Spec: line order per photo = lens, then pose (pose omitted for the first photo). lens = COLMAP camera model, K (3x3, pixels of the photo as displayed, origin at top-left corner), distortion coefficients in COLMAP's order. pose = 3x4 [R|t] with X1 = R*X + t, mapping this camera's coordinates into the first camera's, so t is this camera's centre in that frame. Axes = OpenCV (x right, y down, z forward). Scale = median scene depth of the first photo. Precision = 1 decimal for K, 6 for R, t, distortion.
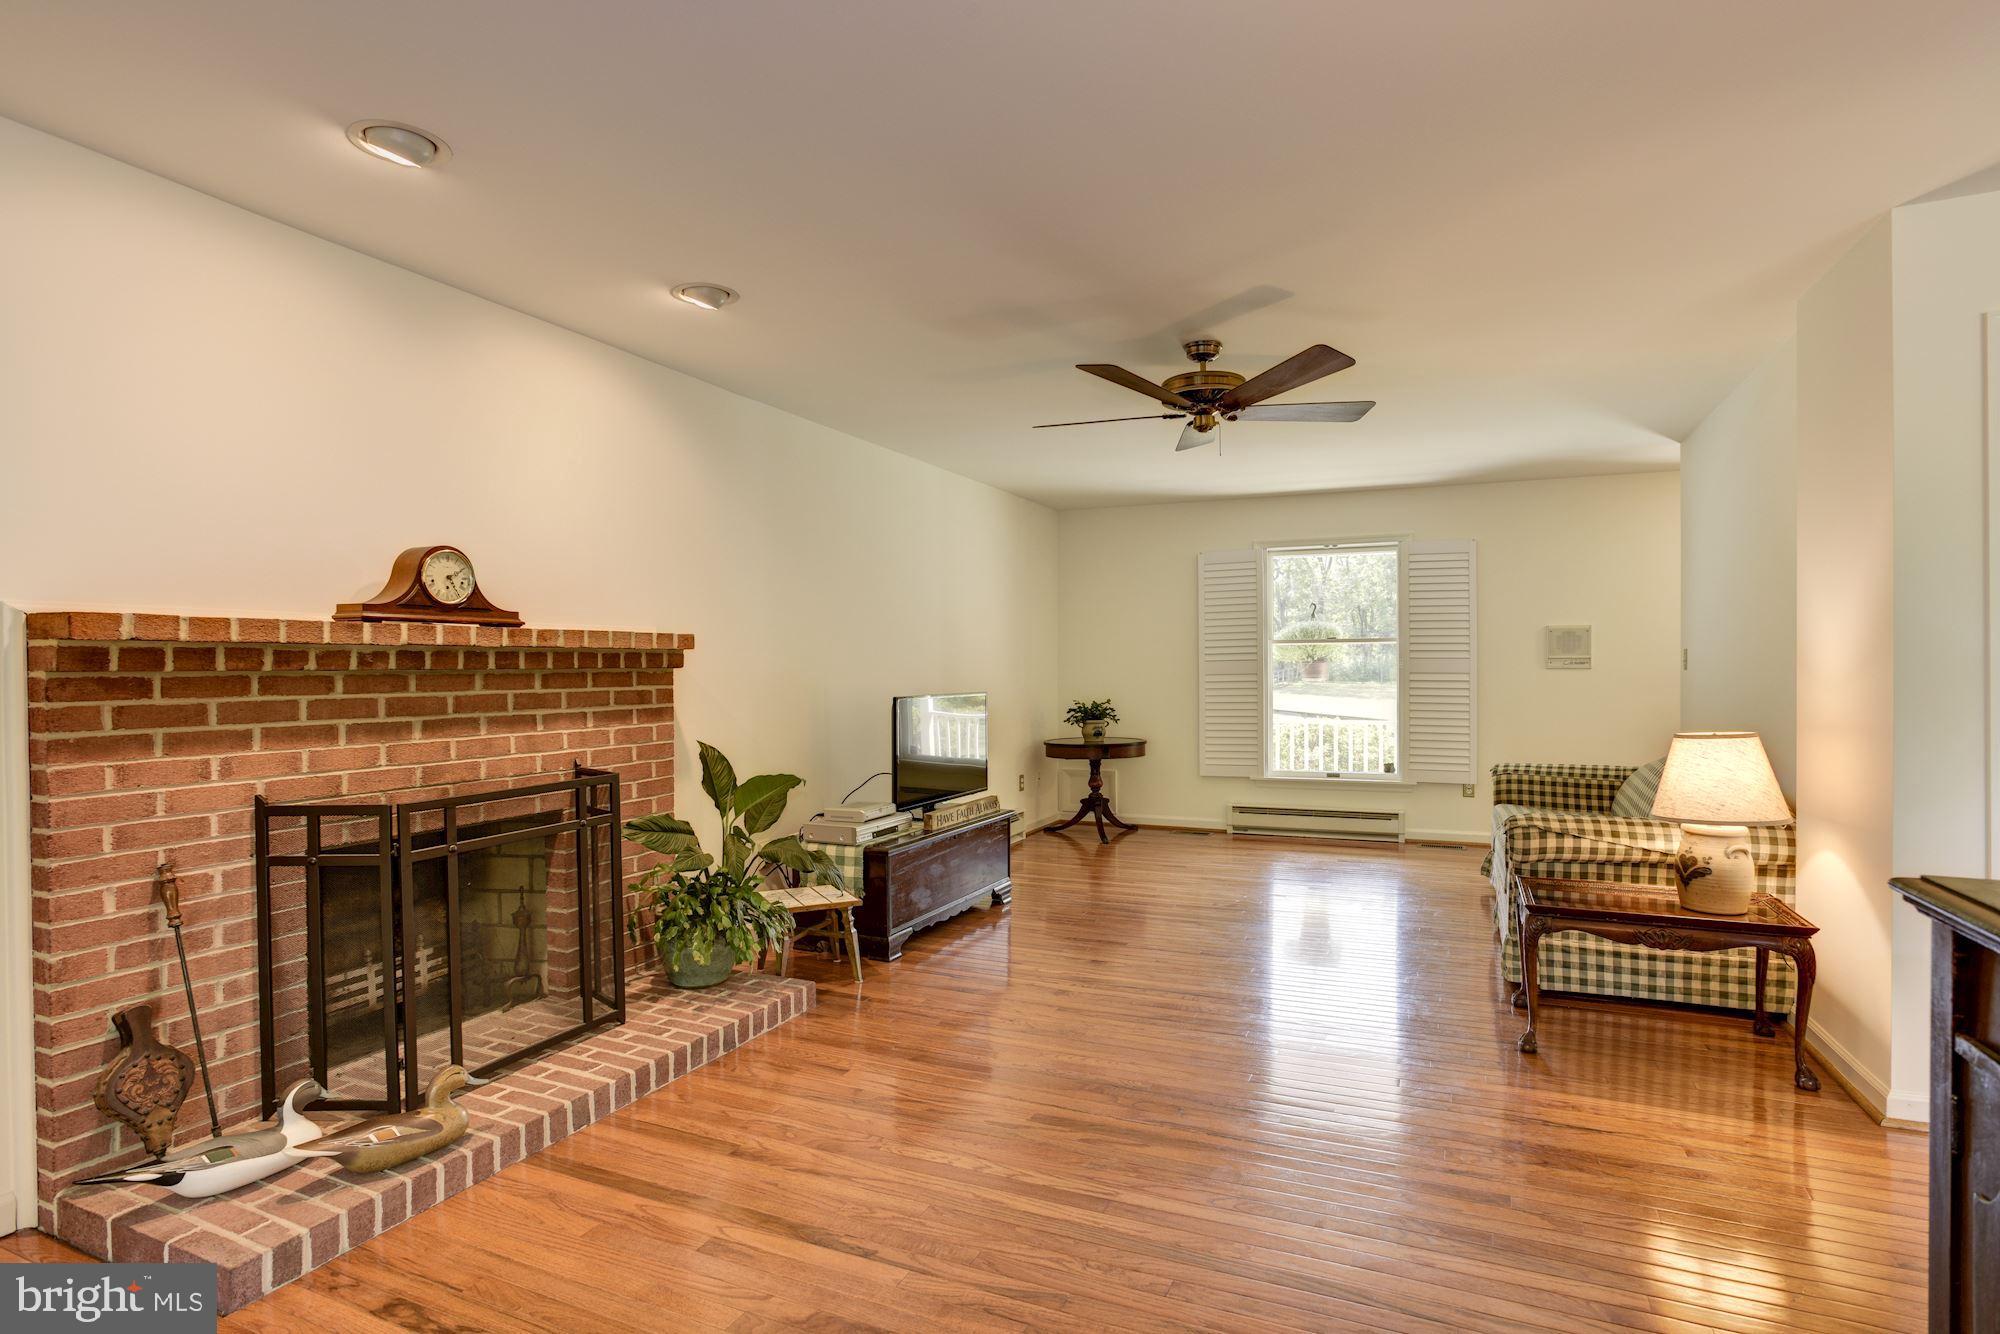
lens RADIAL K [[988.1, 0, 1000.0], [0, 988.1, 667.0], [0, 0, 1]] dist [-0.002204, 0.000120]
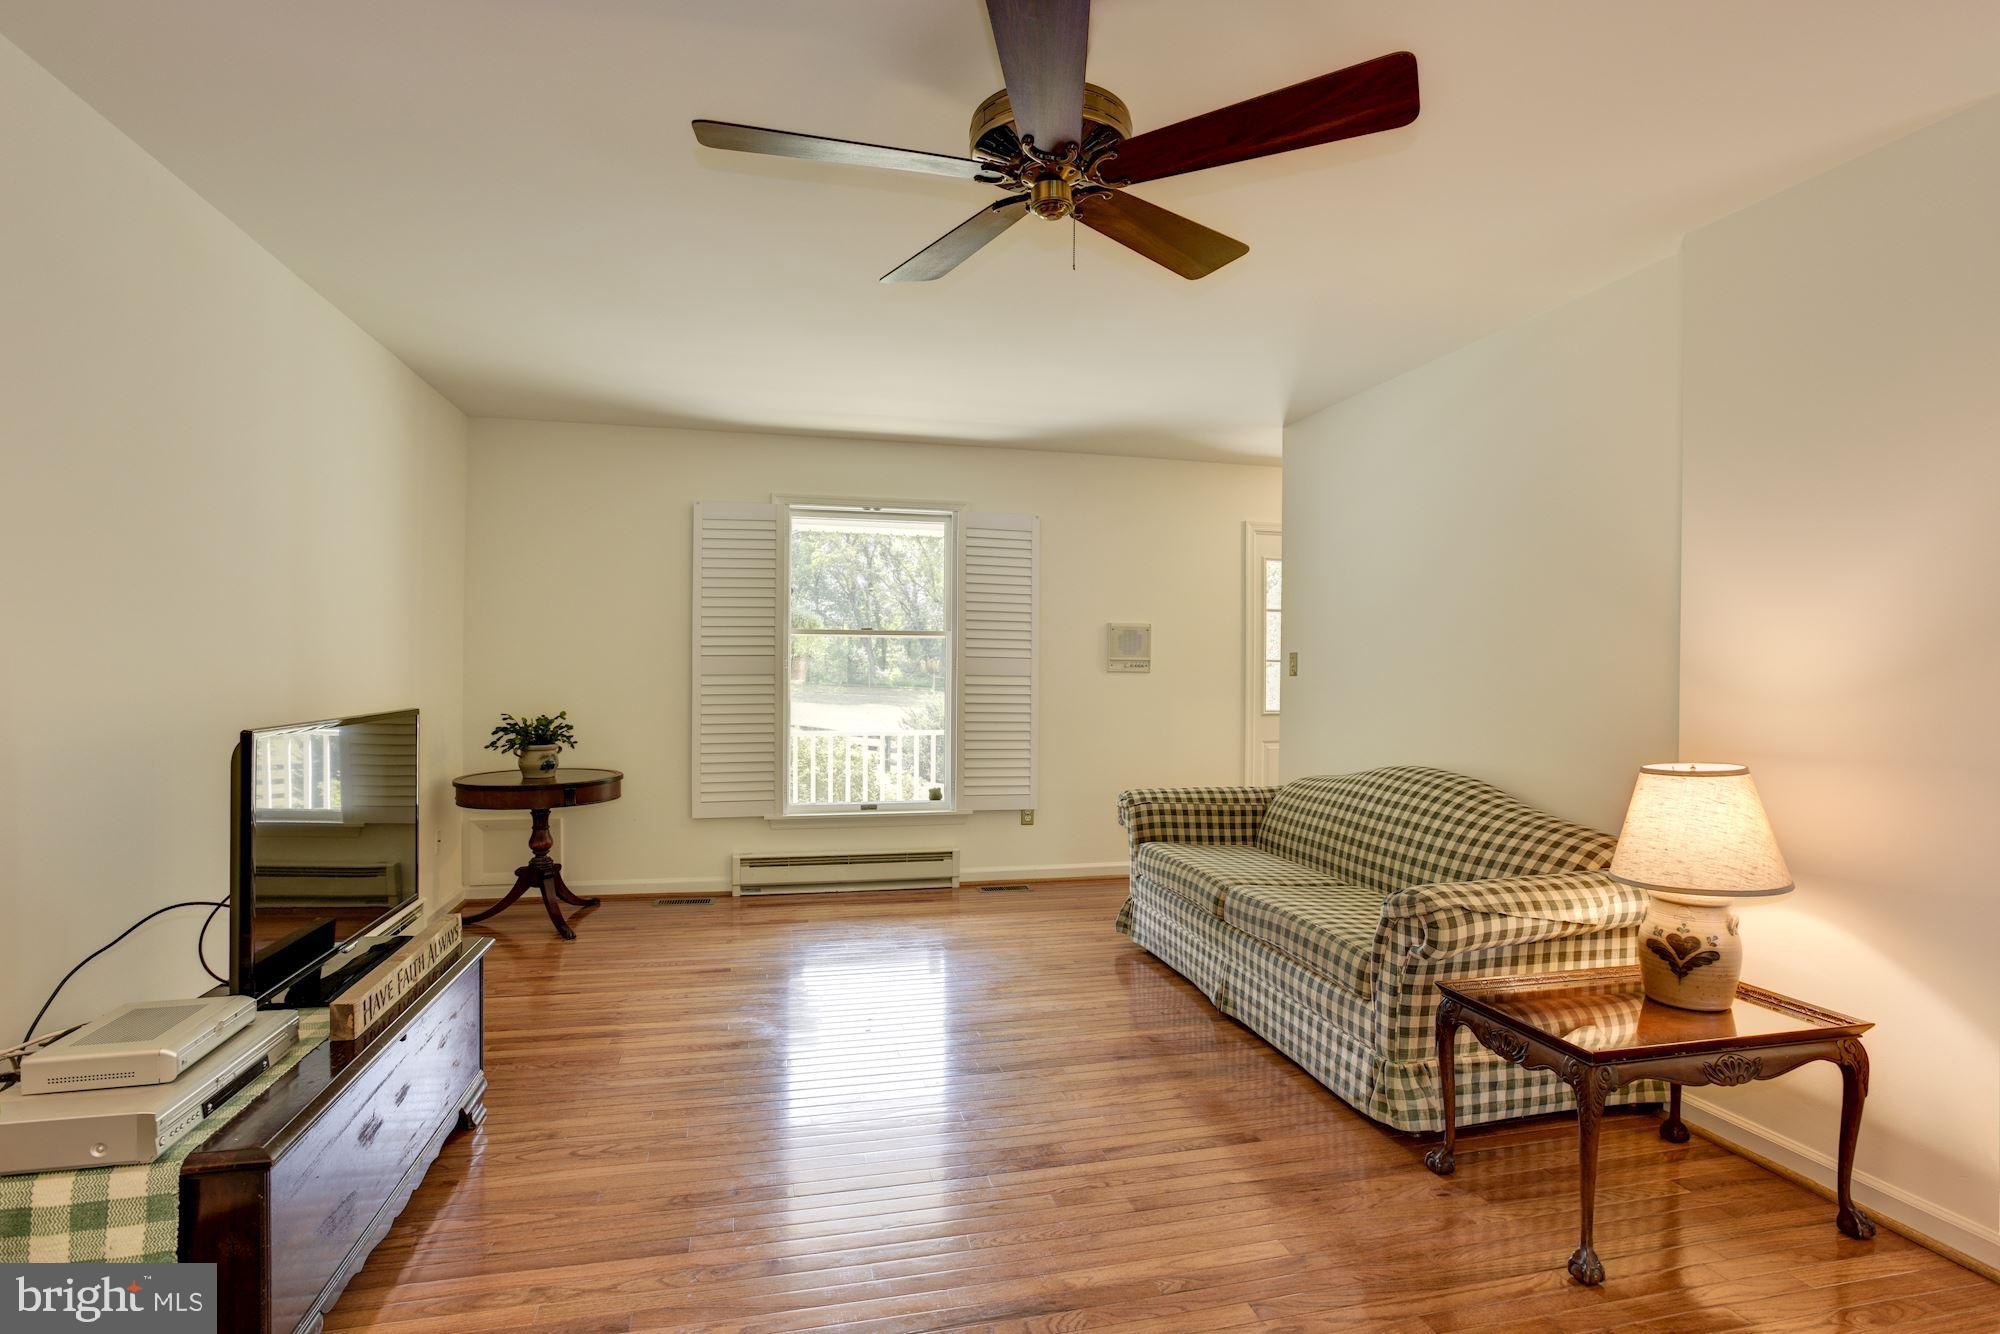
lens RADIAL K [[1035.2, 0, 1000.0], [0, 1035.2, 667.0], [0, 0, 1]] dist [-0.079731, 0.044252]
pose [[0.796590, 0.012273, 0.604395, -0.070823], [-0.014530, 0.999894, -0.001154, -0.000307], [-0.604345, -0.007862, 0.796684, 0.308454]]
